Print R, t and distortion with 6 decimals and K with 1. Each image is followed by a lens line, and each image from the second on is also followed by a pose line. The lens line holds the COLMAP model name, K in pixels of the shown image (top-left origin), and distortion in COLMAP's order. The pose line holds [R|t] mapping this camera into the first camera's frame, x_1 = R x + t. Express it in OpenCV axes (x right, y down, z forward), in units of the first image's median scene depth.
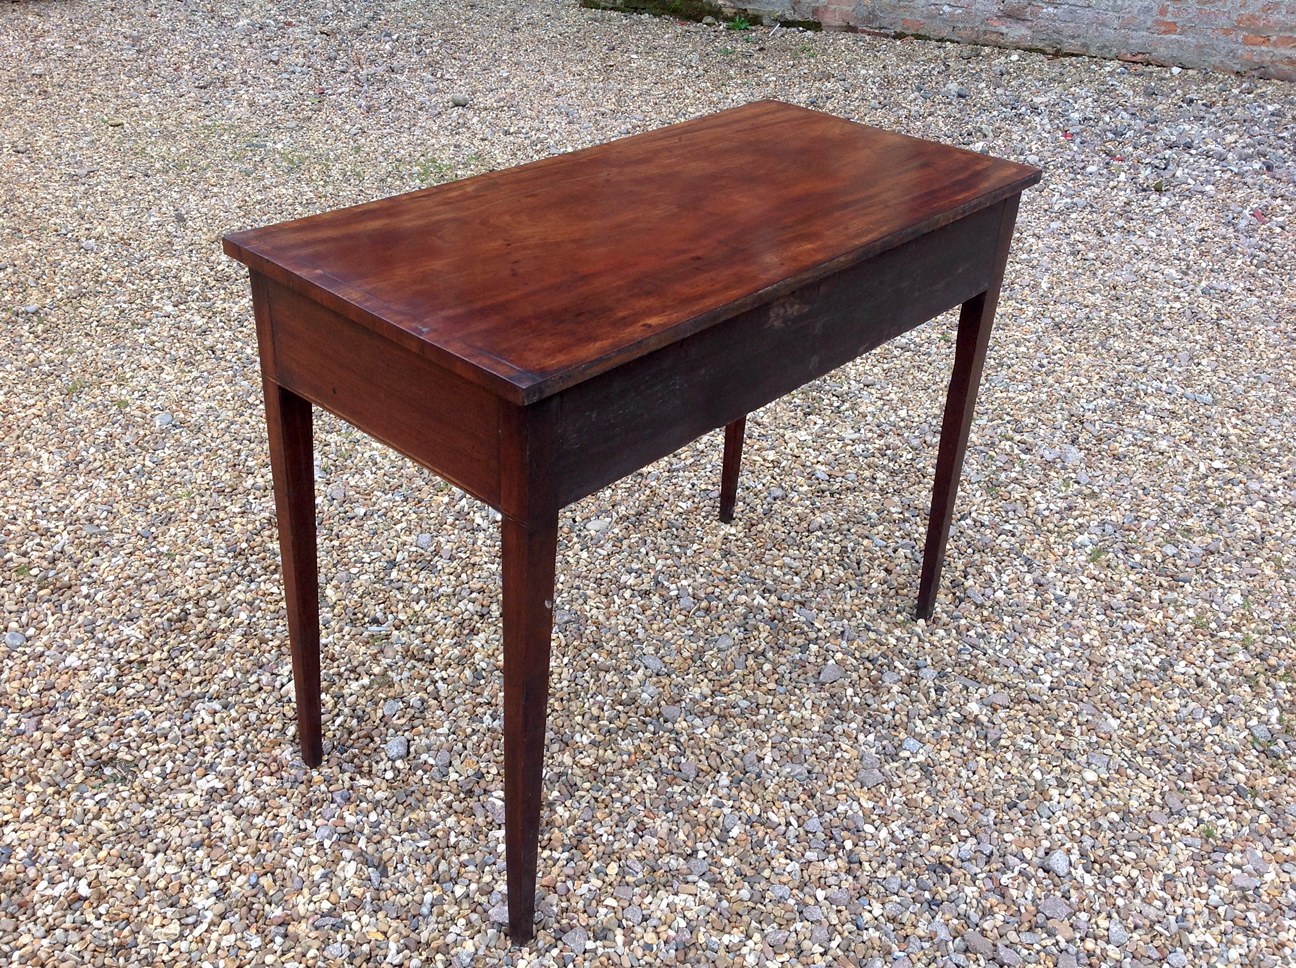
lens RADIAL K [[1195.4, 0, 665.8], [0, 1195.4, 461.2], [0, 0, 1]] dist [0.110280, -0.227023]
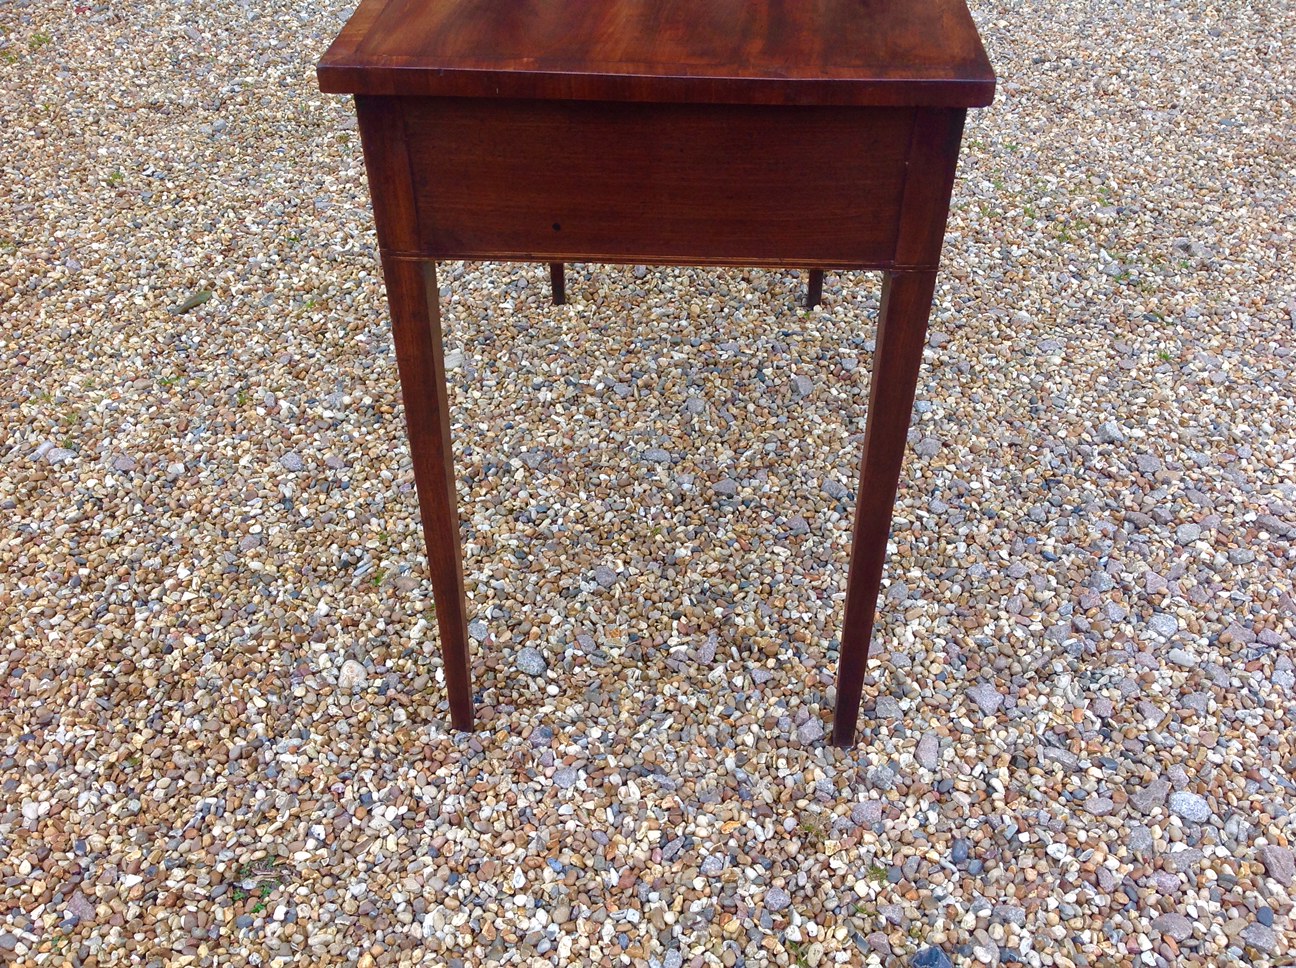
lens RADIAL K [[1195.4, 0, 665.8], [0, 1195.4, 461.2], [0, 0, 1]] dist [0.110280, -0.227023]
pose [[0.782304, -0.440042, 0.440866, -0.185033], [0.353869, 0.896428, 0.266822, -0.030225], [-0.512618, -0.052727, 0.856996, 0.102320]]
